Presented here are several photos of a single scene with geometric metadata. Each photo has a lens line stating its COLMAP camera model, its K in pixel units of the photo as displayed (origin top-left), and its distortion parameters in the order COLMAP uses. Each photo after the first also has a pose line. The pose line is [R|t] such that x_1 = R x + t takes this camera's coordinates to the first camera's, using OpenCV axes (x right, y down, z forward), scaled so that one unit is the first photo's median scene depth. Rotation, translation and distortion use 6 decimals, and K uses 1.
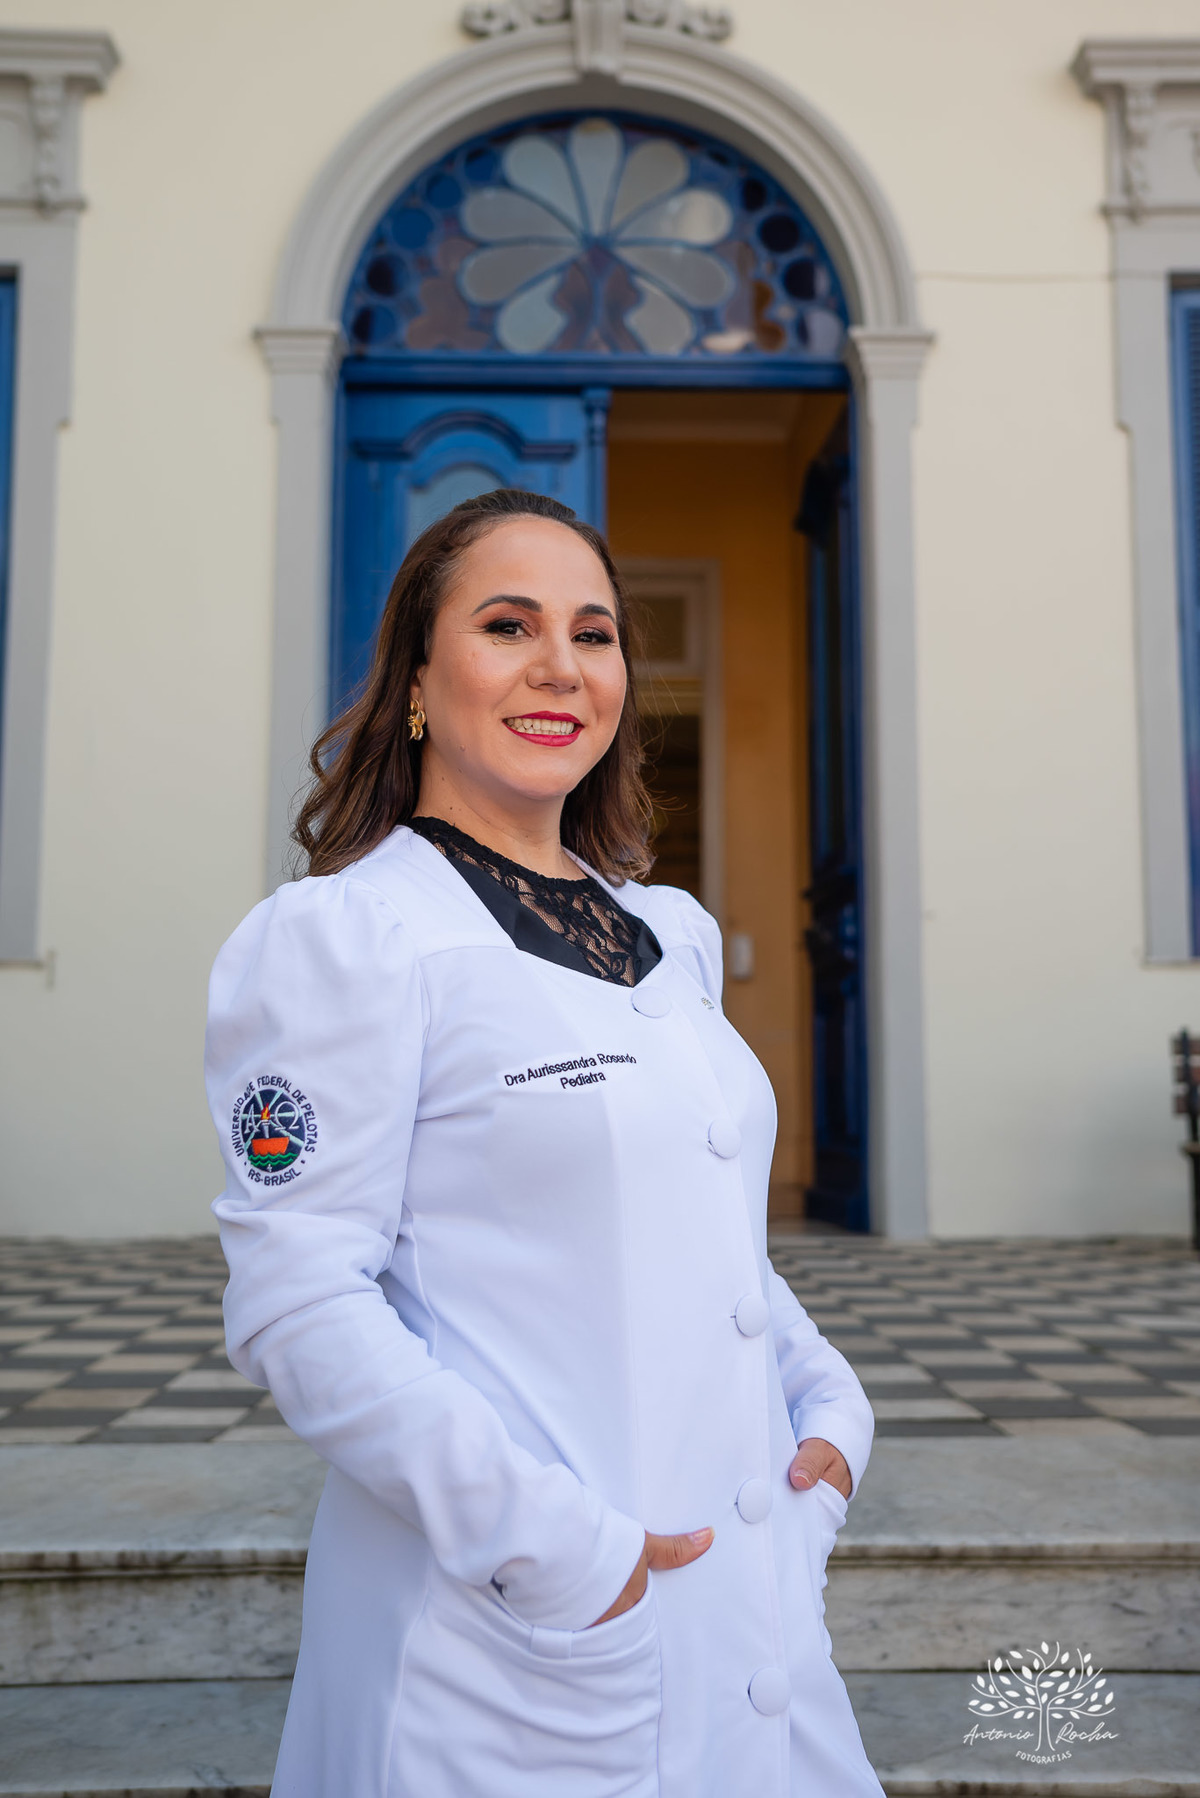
lens RADIAL K [[1903.1, 0, 593.8], [0, 1903.1, 859.8], [0, 0, 1]] dist [-0.023643, 0.225035]
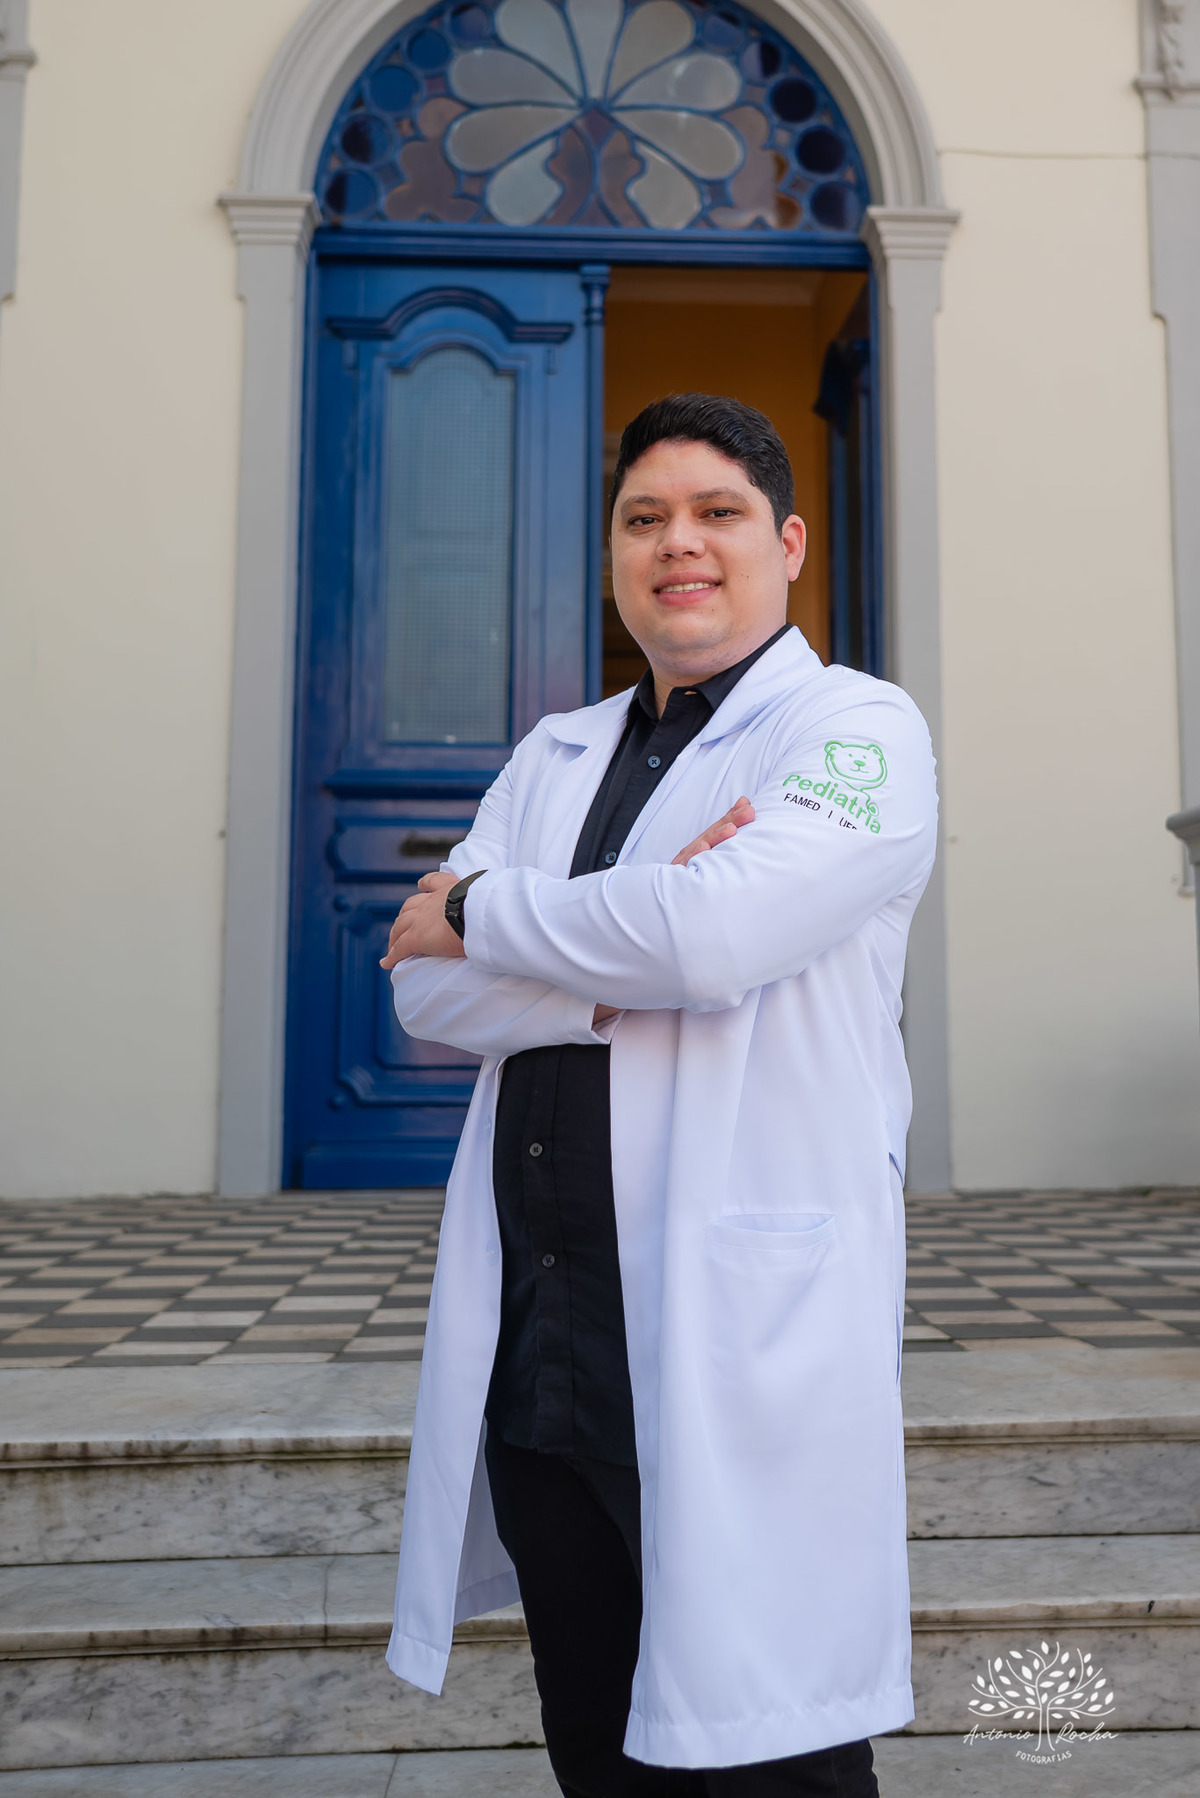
lens RADIAL K [[2300.6, 0, 721.3], [0, 2300.6, 696.0], [0, 0, 1]] dist [-0.031983, 0.231266]
pose [[0.998700, 0.003906, 0.050826, 0.007513], [-0.002484, 0.999604, -0.028013, -0.009323], [-0.050915, 0.027850, 0.998315, -0.113599]]
